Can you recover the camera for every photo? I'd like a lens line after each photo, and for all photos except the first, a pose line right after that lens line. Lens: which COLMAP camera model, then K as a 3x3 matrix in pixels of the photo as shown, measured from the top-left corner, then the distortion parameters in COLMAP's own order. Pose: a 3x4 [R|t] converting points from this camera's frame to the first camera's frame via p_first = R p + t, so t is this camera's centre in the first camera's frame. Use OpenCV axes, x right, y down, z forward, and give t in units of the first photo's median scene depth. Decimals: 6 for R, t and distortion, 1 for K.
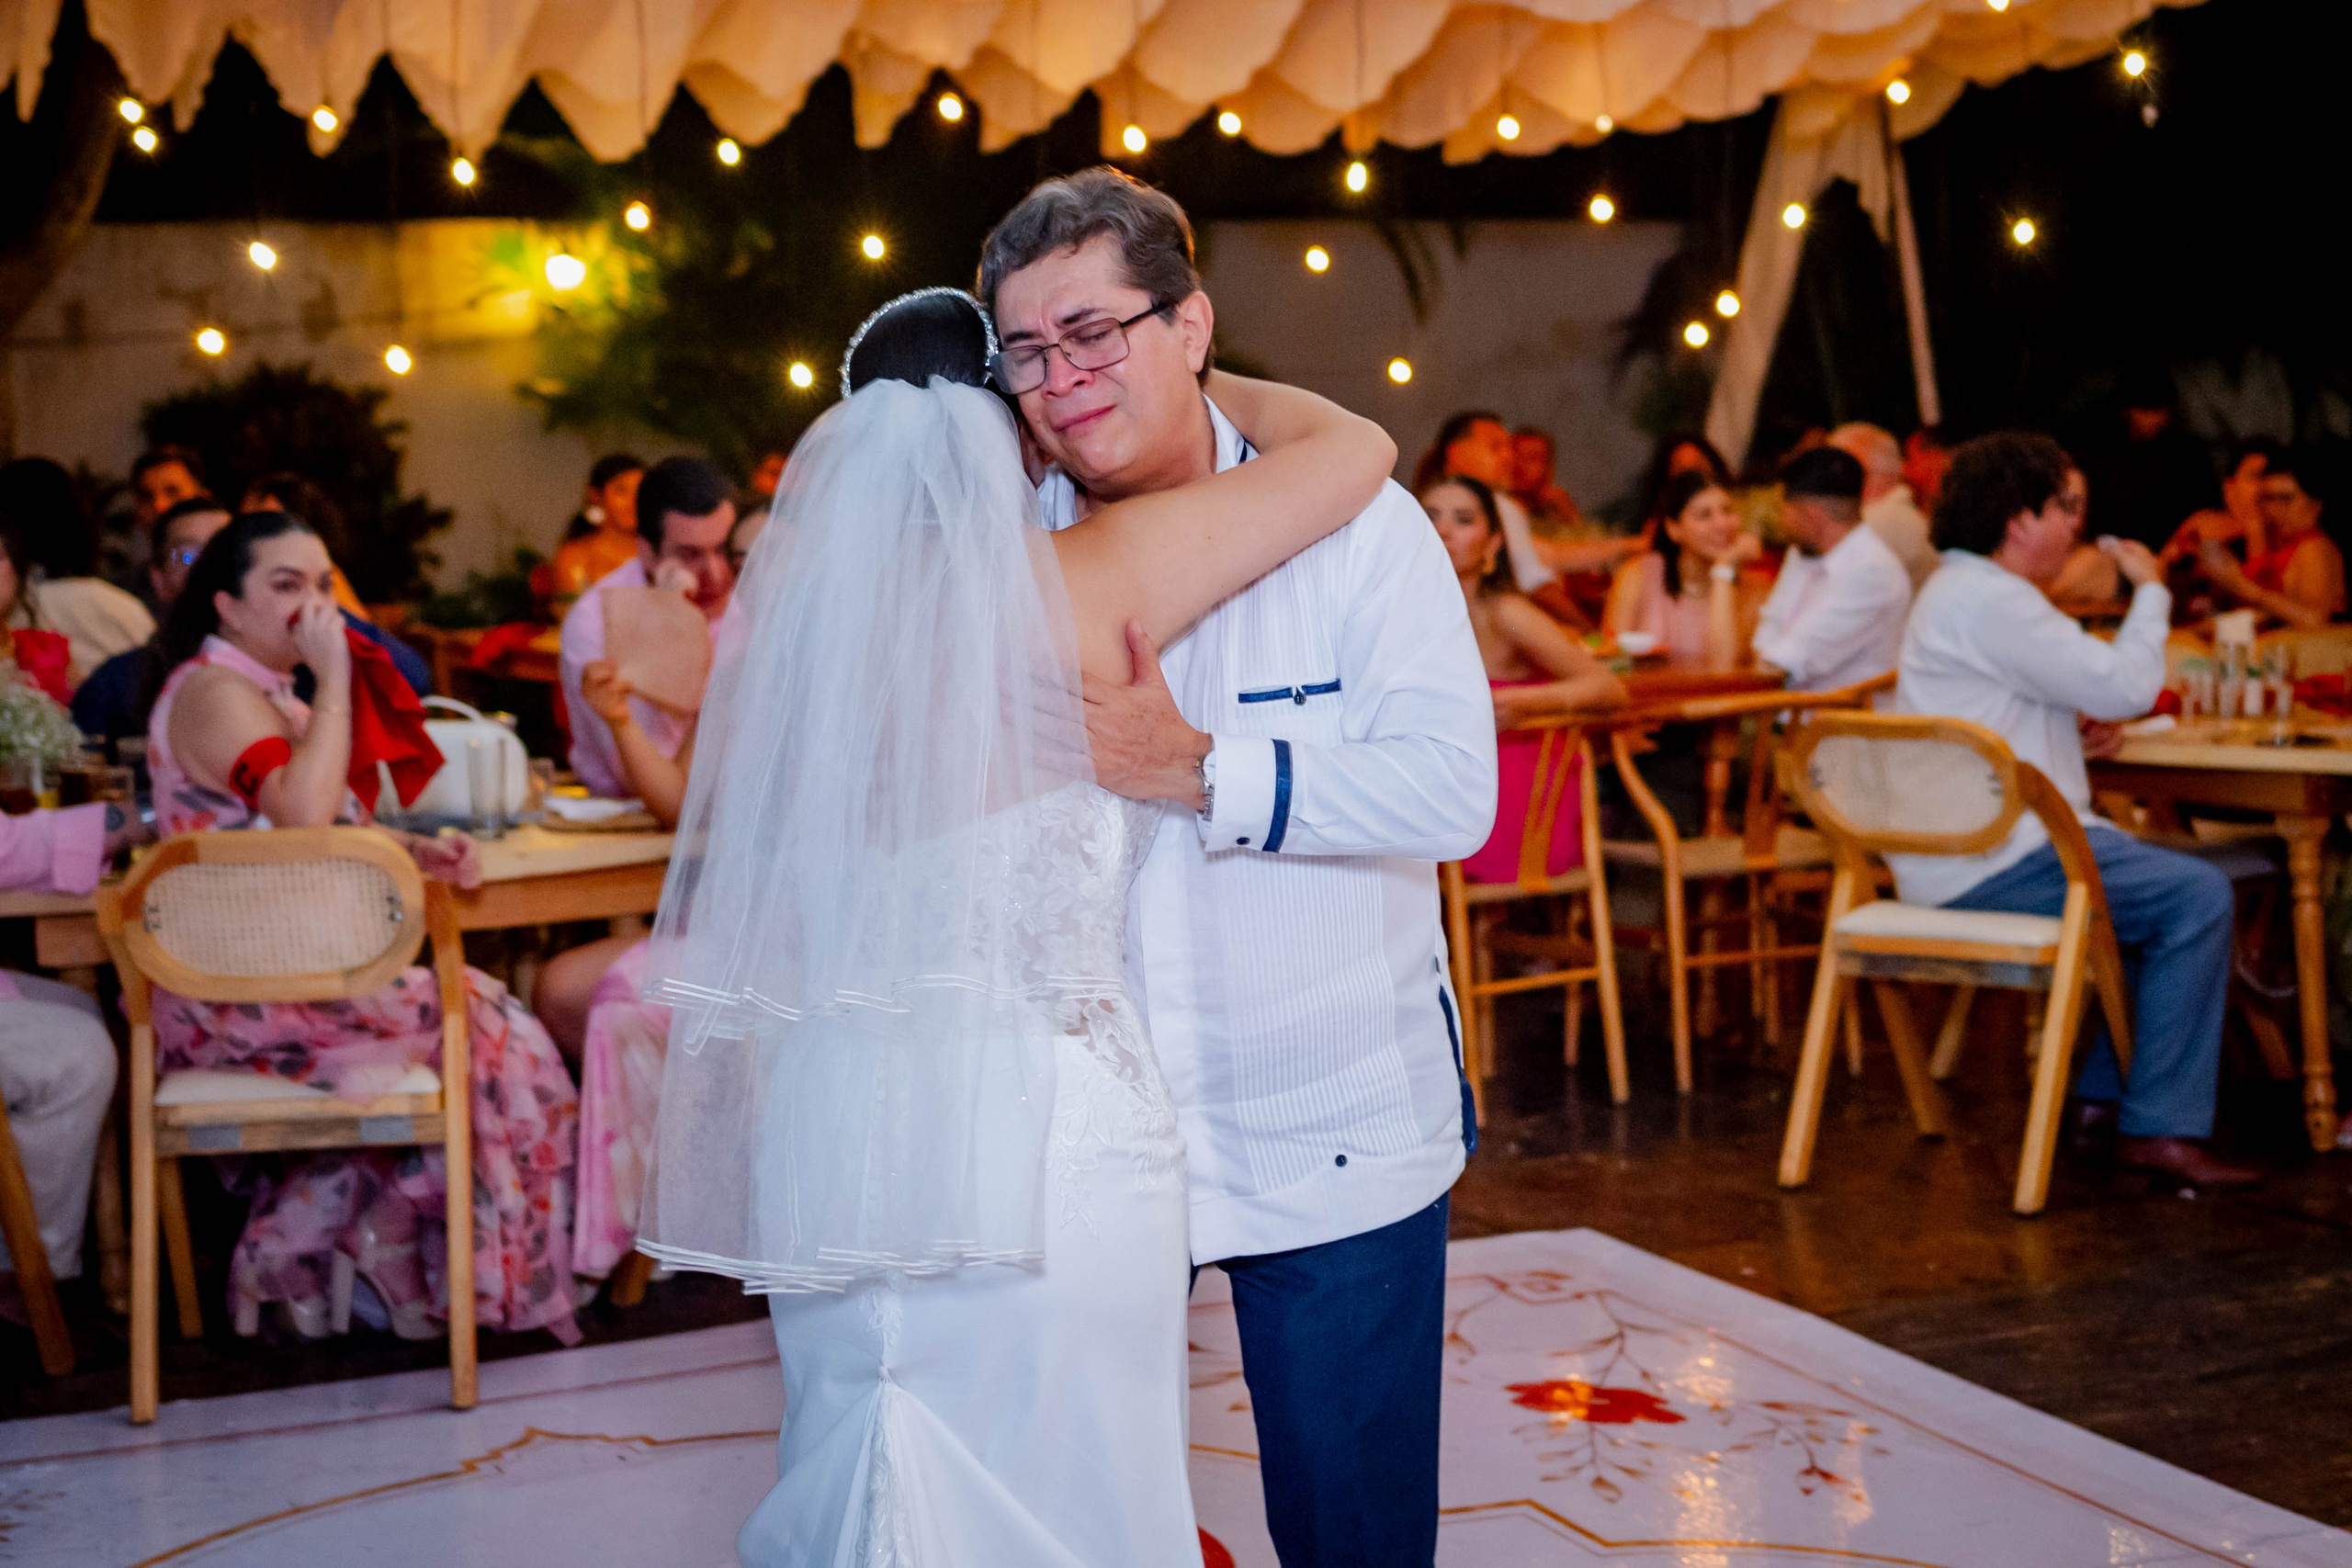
lens RADIAL K [[3921.3, 0, 1121.9], [0, 3921.3, 811.7], [0, 0, 1]] dist [-0.012756, 0.134963]
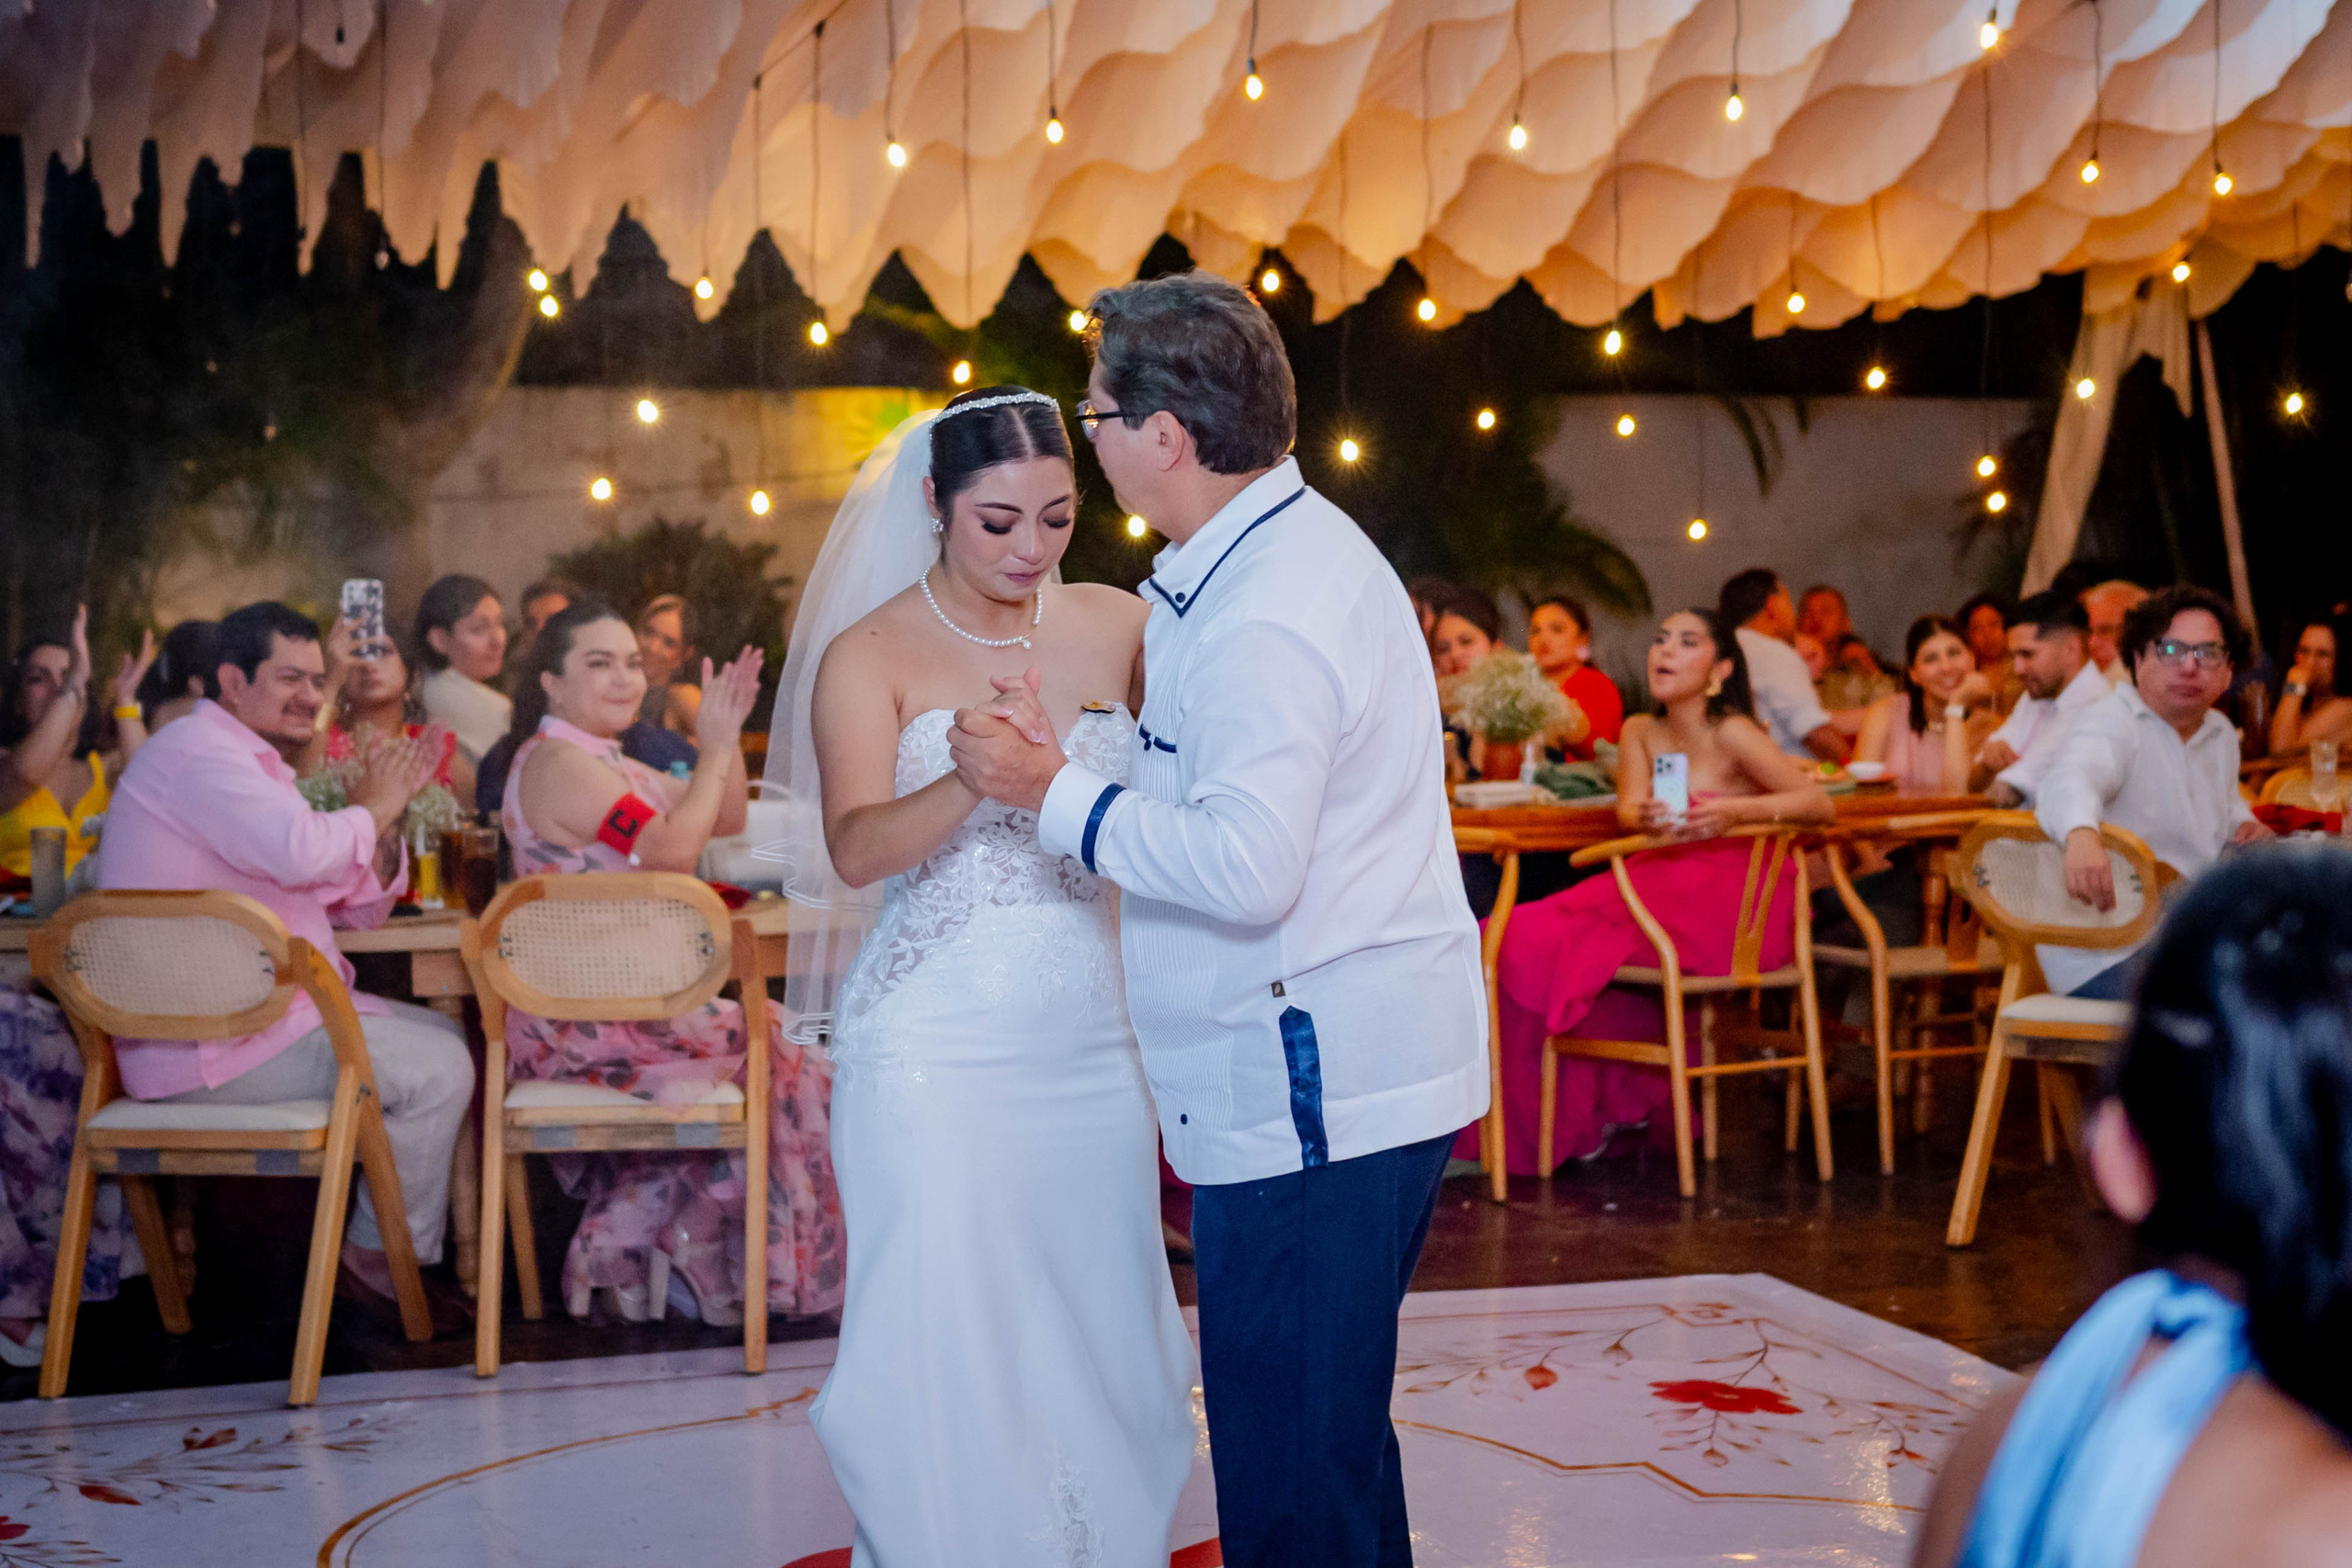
lens RADIAL K [[4025.0, 0, 1171.2], [0, 4025.0, 792.3], [0, 0, 1]] dist [-0.001806, 0.017358]
pose [[0.995261, 0.017774, -0.095597, 0.062536], [-0.022913, 0.998335, -0.052931, 0.036610], [0.094497, 0.054871, 0.994012, -0.177055]]
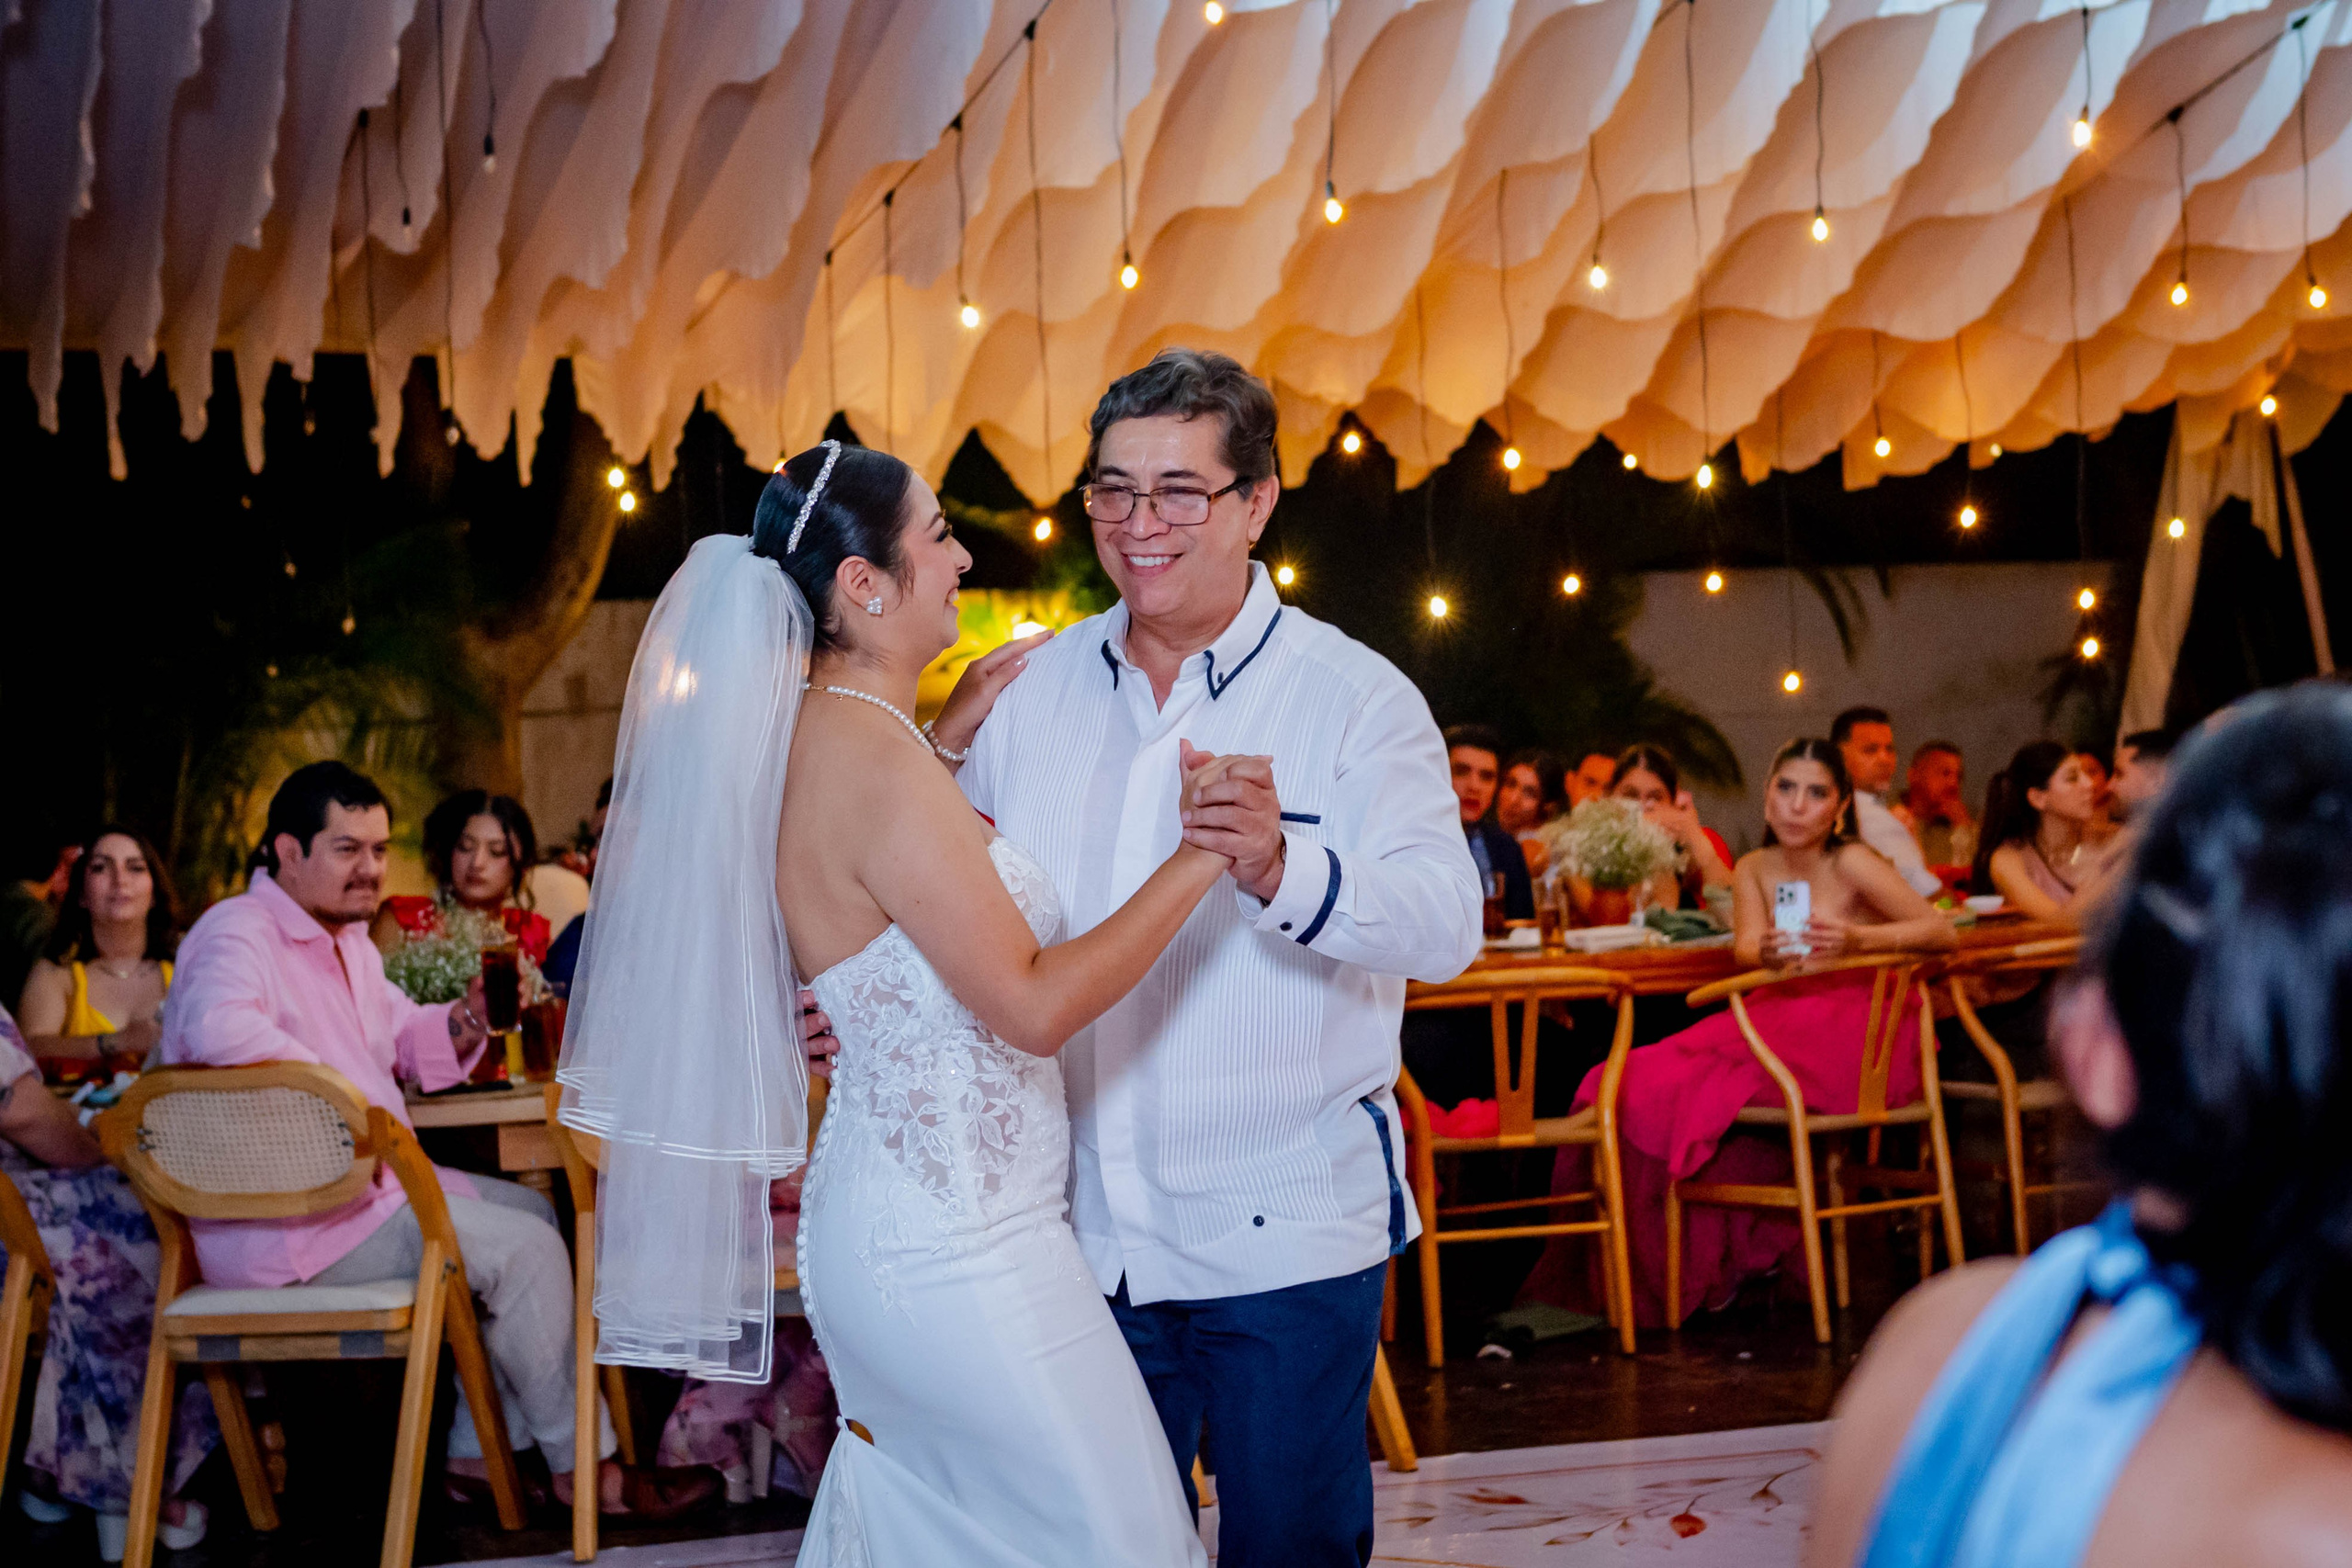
lens RADIAL K [[3937.6, 0, 1174.0], [0, 3937.6, 812.0], [0, 0, 1]] dist [-0.005568, 0.011197]
pose [[0.992922, -0.023709, -0.116377, 0.051701], [0.011502, 0.994462, -0.104463, 0.056461], [0.118209, 0.102385, 0.987696, -0.112459]]
